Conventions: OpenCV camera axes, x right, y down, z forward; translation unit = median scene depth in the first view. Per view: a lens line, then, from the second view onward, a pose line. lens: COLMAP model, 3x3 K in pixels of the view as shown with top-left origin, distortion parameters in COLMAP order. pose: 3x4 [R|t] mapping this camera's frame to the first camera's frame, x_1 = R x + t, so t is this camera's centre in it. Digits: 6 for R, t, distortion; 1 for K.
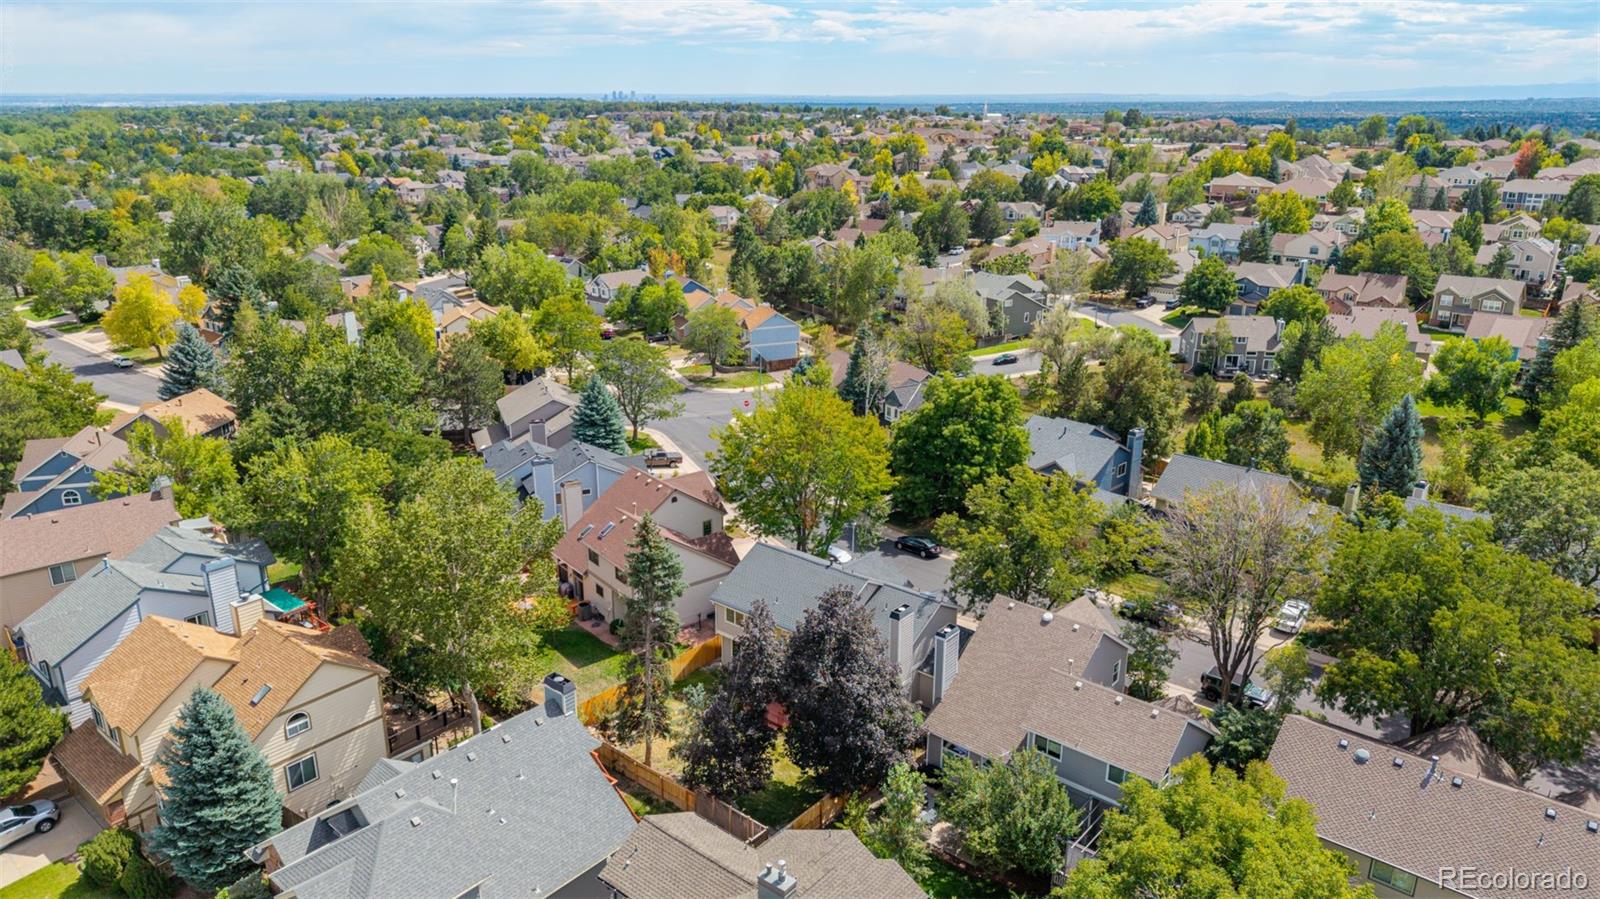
lens RADIAL K [[1063.3, 0, 800.0], [0, 1063.3, 449.5], [0, 0, 1]] dist [0.039885, -0.049980]
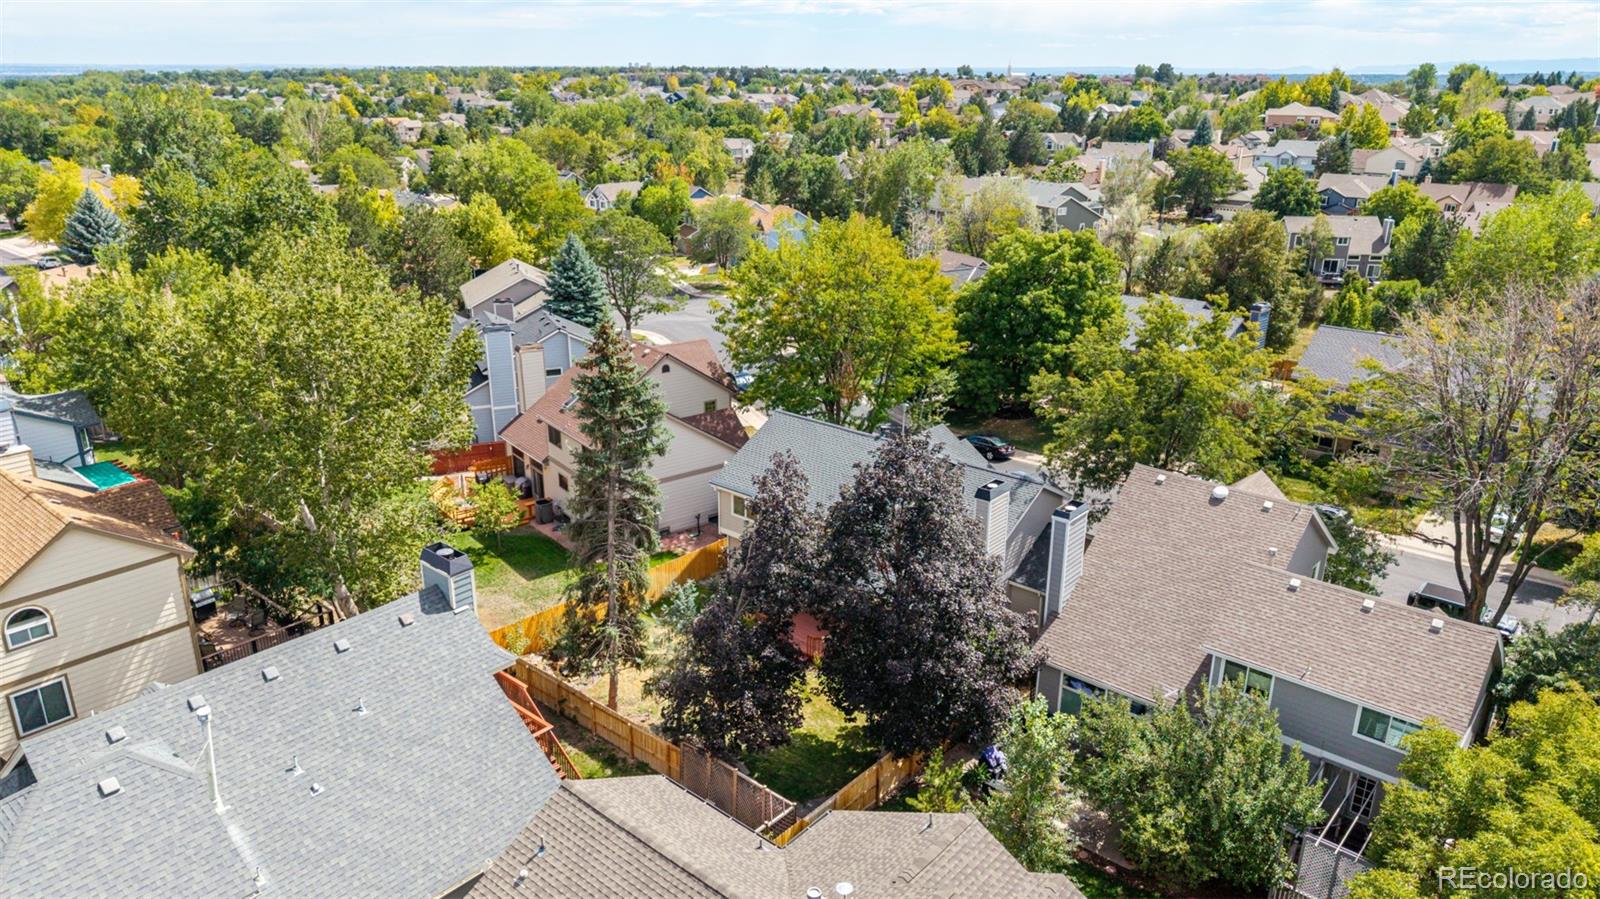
lens RADIAL K [[1063.3, 0, 800.0], [0, 1063.3, 449.5], [0, 0, 1]] dist [0.039885, -0.049980]
pose [[0.999883, 0.007103, -0.013559, -0.010980], [-0.006796, 0.999723, 0.022552, 0.072125], [0.013716, -0.022457, 0.999654, 0.207093]]
